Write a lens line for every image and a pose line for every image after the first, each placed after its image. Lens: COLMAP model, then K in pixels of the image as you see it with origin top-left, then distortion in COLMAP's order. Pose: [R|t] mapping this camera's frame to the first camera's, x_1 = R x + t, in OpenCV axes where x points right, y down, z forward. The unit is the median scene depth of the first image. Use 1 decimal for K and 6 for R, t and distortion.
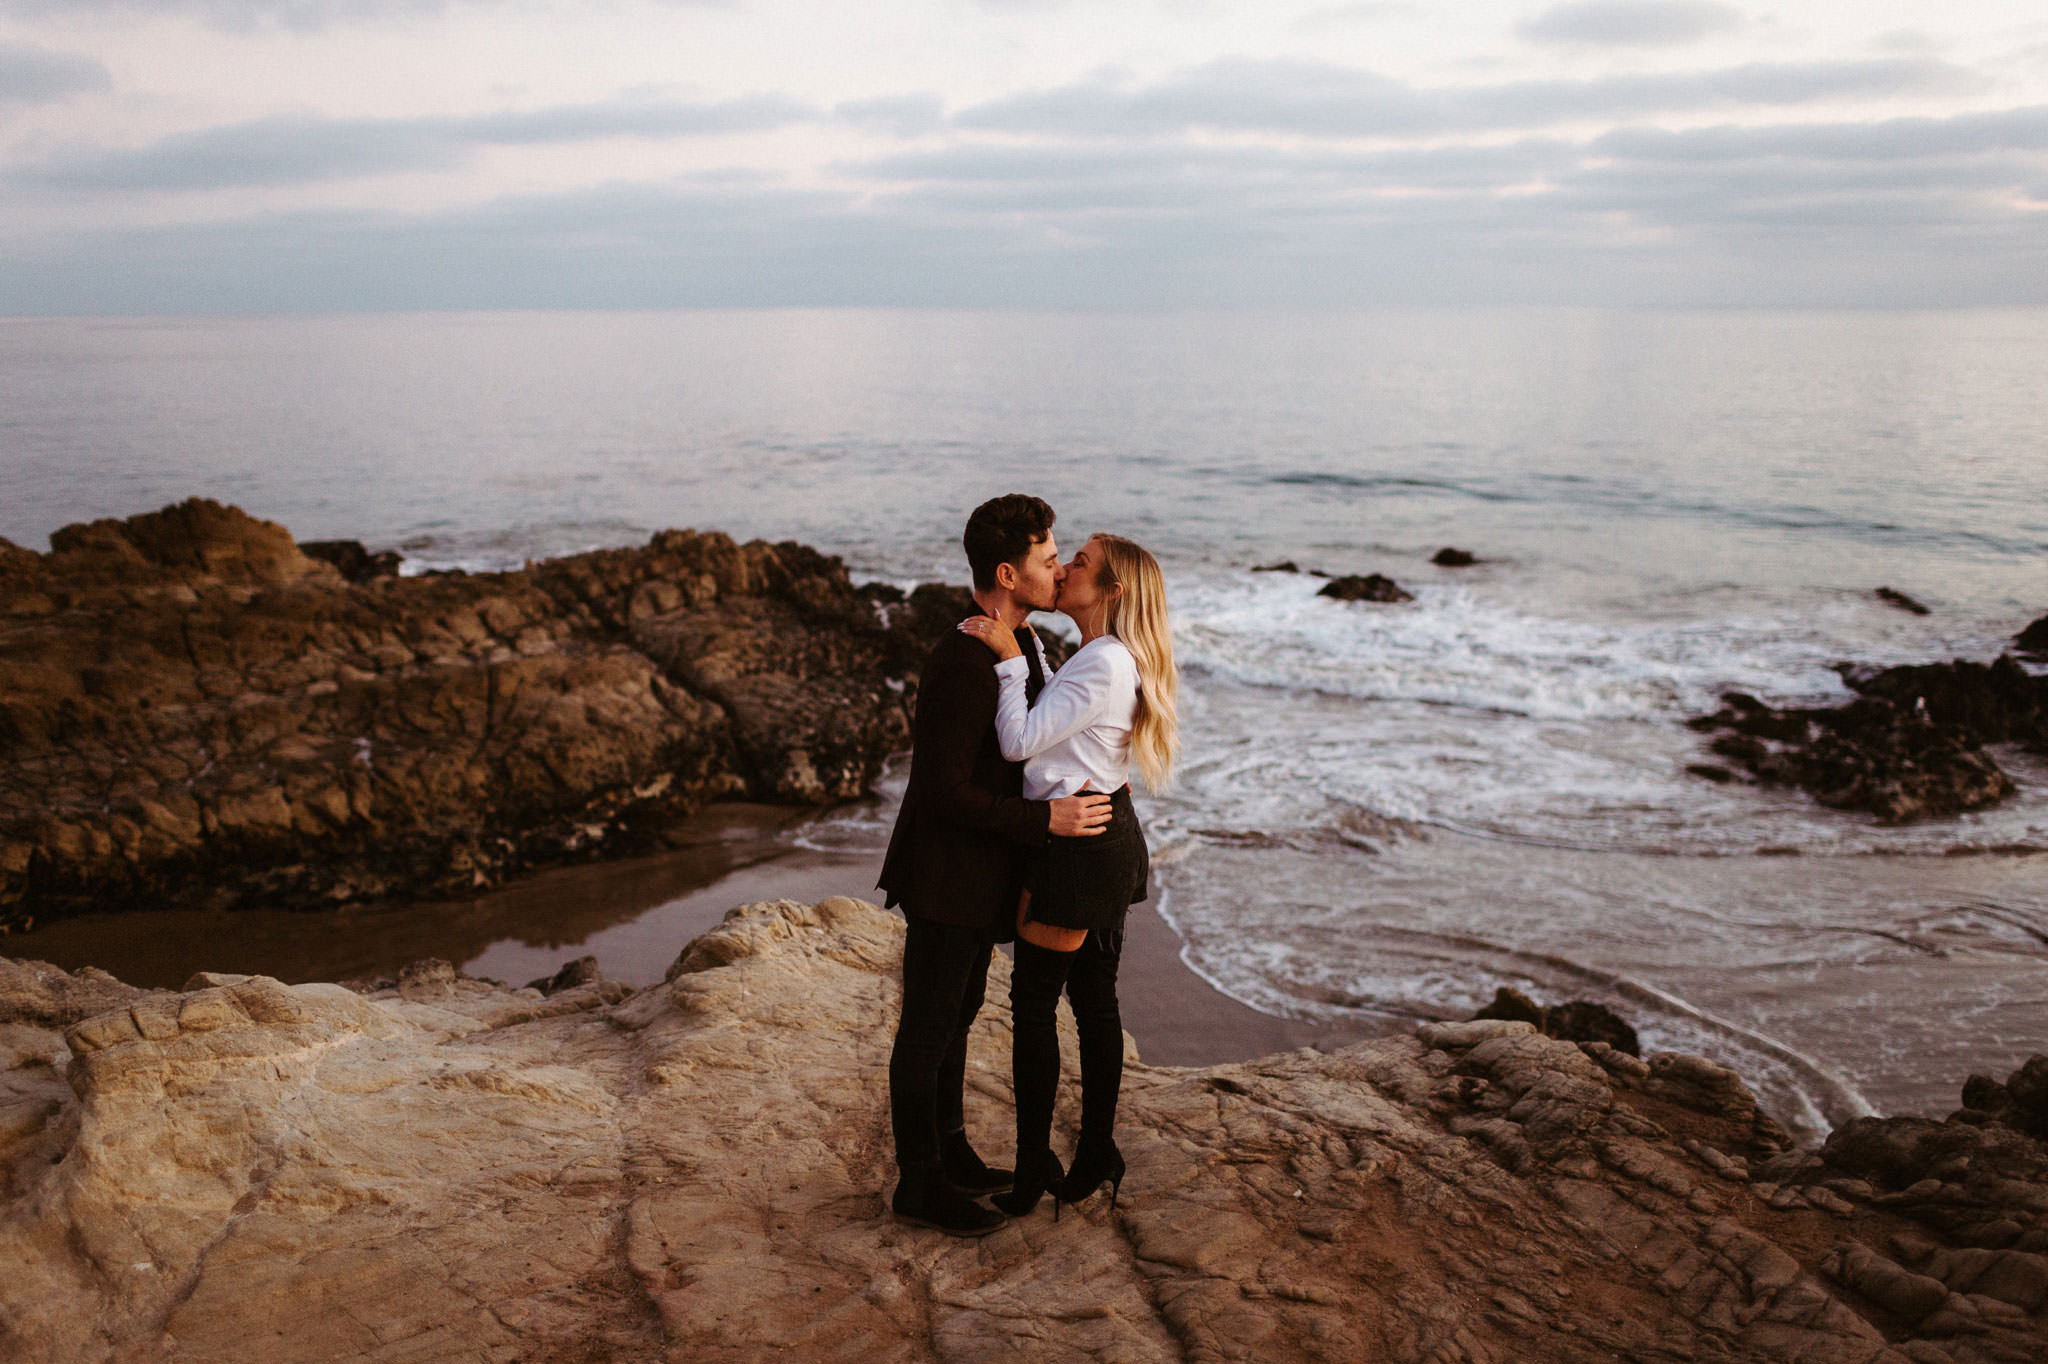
lens RADIAL K [[2038.8, 0, 992.2], [0, 2038.8, 692.2], [0, 0, 1]] dist [-0.081170, 0.134710]
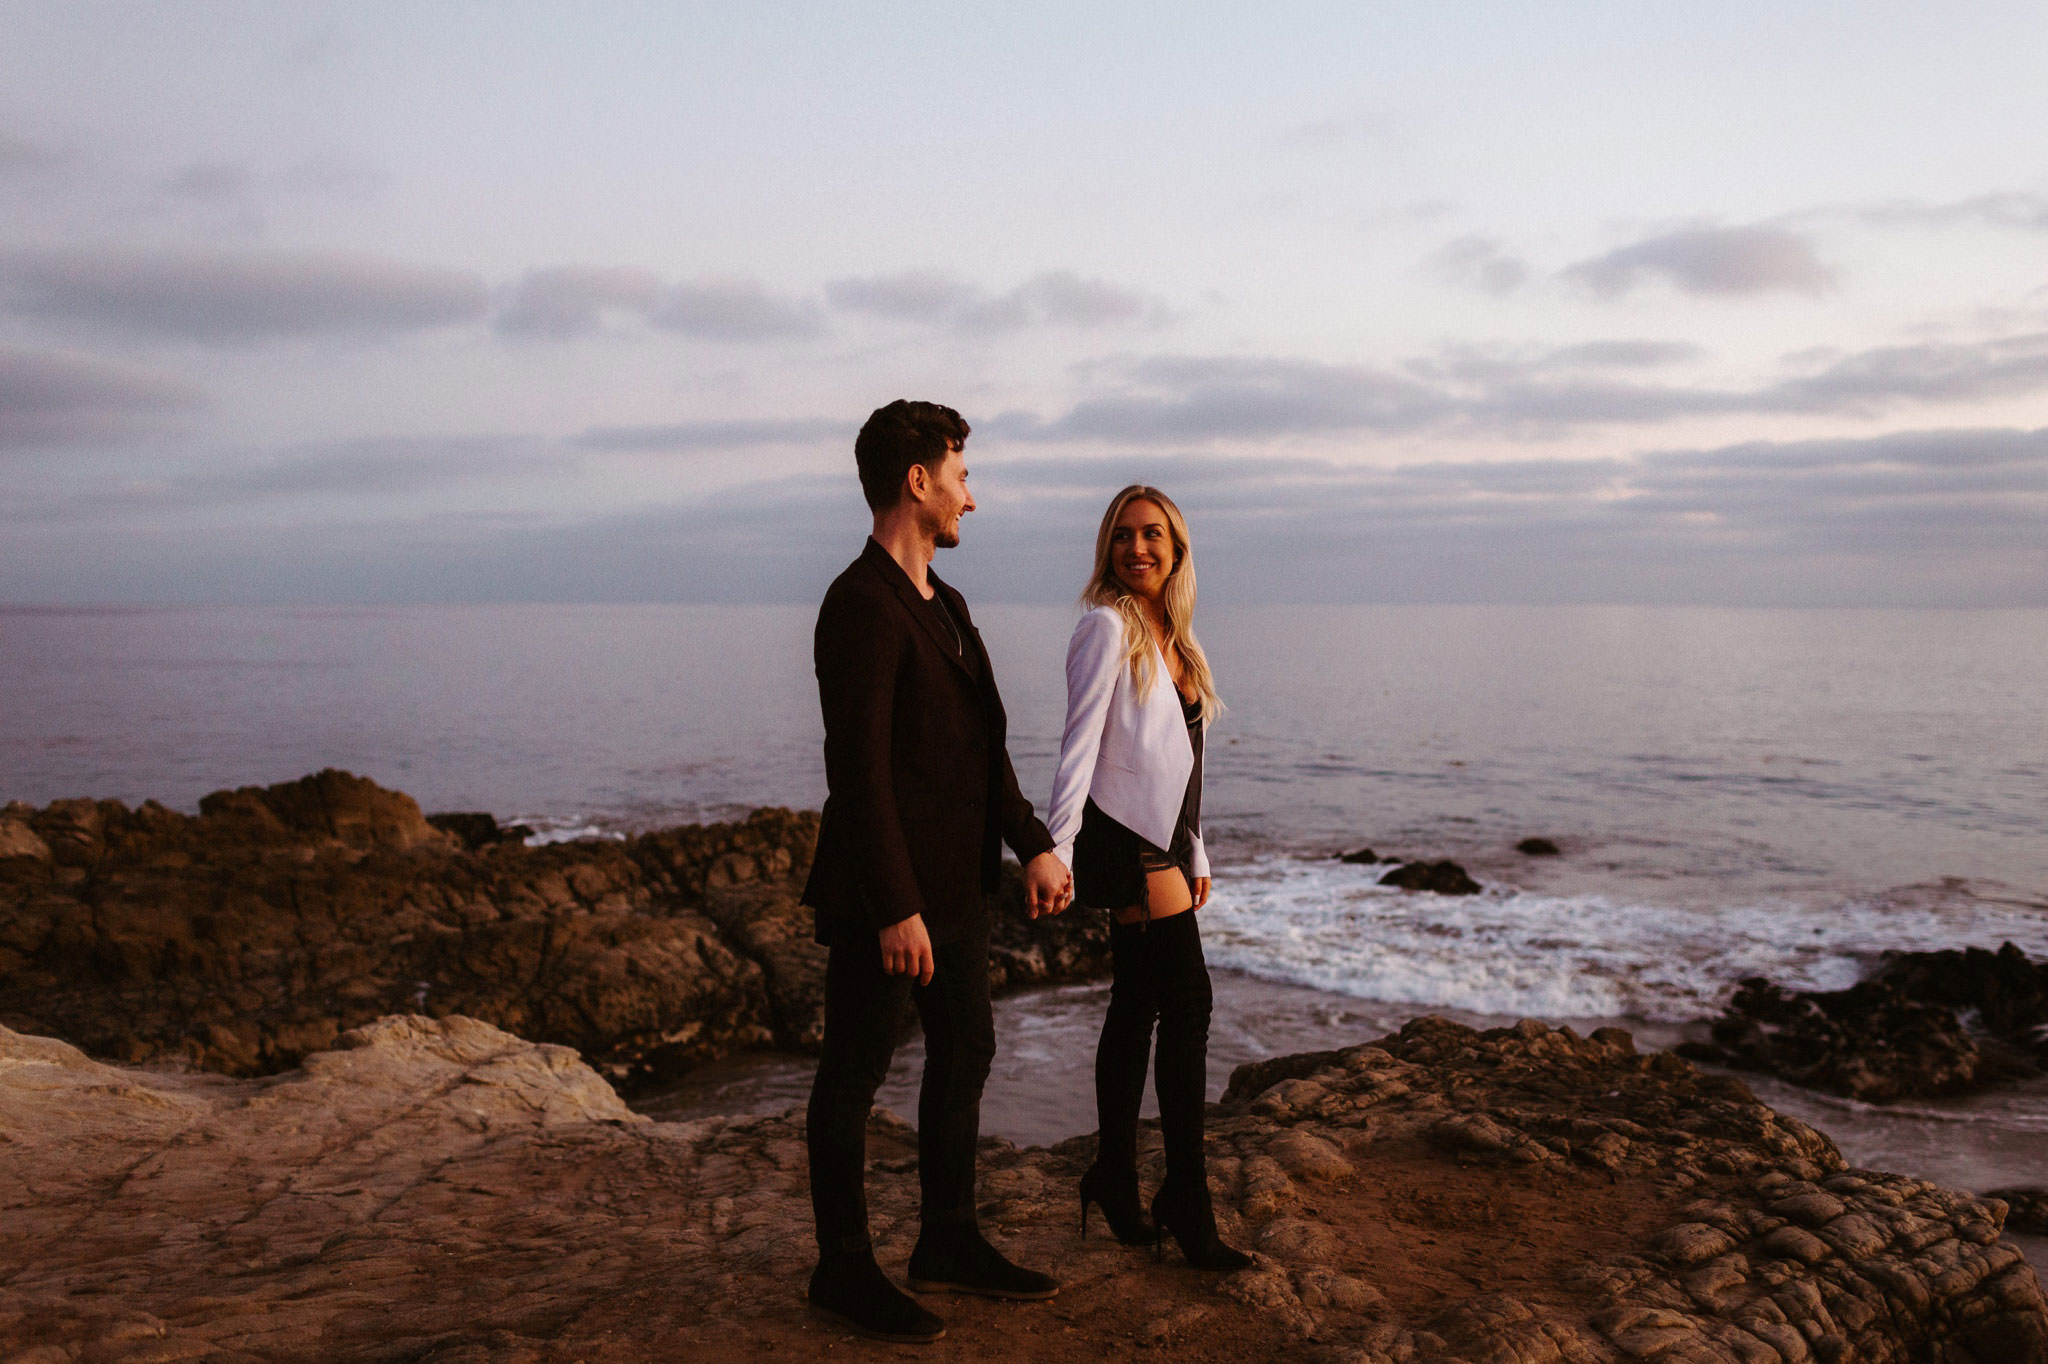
lens RADIAL K [[2038.8, 0, 992.2], [0, 2038.8, 692.2], [0, 0, 1]] dist [-0.081170, 0.134710]
pose [[0.995843, 0.010308, -0.090497, 0.089949], [-0.023158, 0.989579, -0.142119, 0.014934], [0.088089, 0.143624, 0.985704, -0.083726]]
